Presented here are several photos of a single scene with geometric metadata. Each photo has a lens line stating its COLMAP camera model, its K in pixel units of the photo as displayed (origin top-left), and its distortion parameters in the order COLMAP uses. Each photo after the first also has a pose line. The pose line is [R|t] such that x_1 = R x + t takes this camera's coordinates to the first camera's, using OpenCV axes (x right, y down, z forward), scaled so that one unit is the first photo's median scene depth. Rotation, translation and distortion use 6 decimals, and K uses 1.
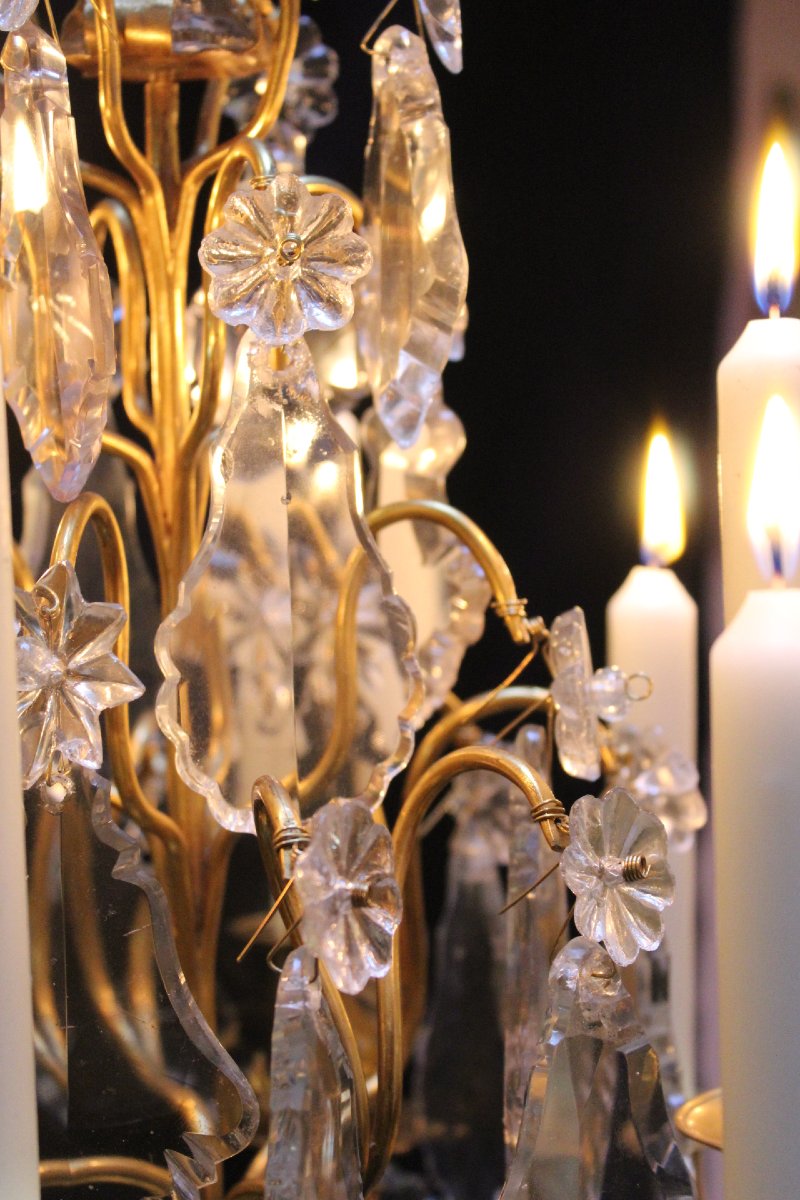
lens RADIAL K [[2118.1, 0, 400.0], [0, 2118.1, 600.0], [0, 0, 1]] dist [-0.000852, 0.171879]
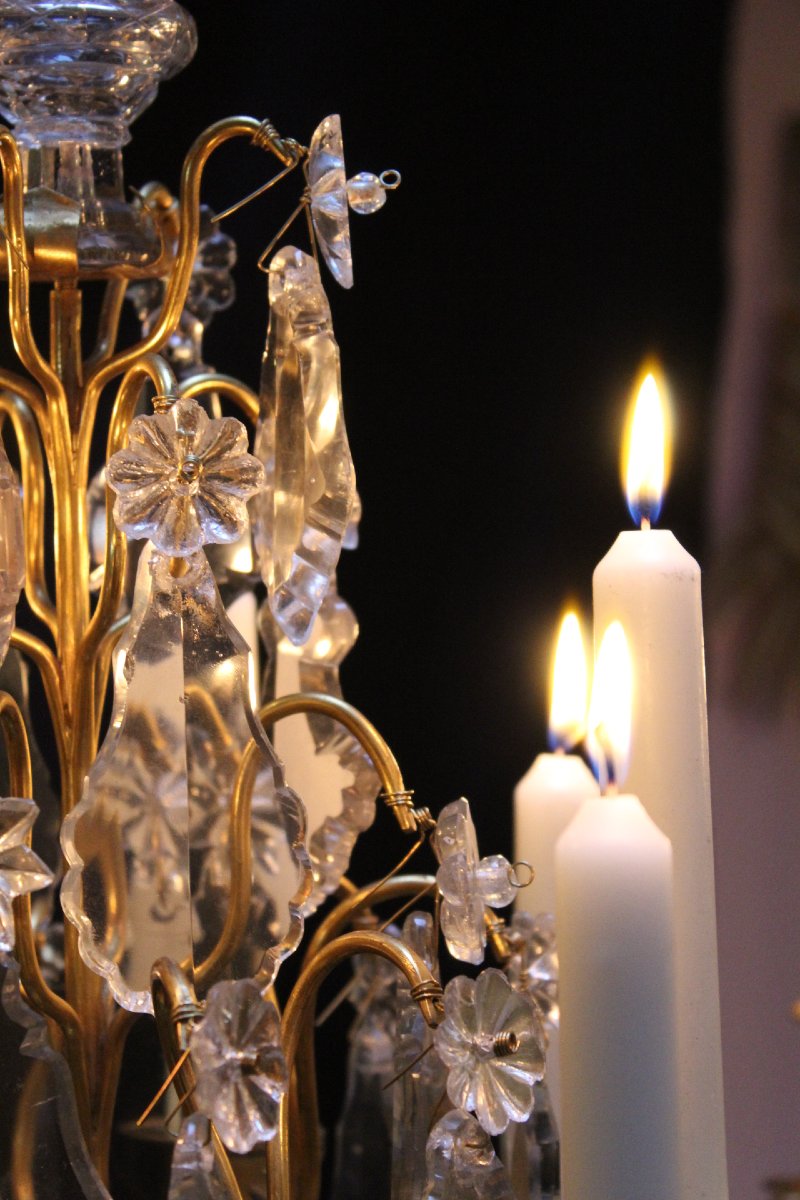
lens RADIAL K [[3032.5, 0, 400.0], [0, 3032.5, 600.0], [0, 0, 1]] dist [0.124774, 0.277728]
pose [[0.999781, 0.003514, 0.020614, 0.022182], [-0.002588, 0.998993, -0.044792, -0.027309], [-0.020750, 0.044729, 0.998784, -0.507807]]
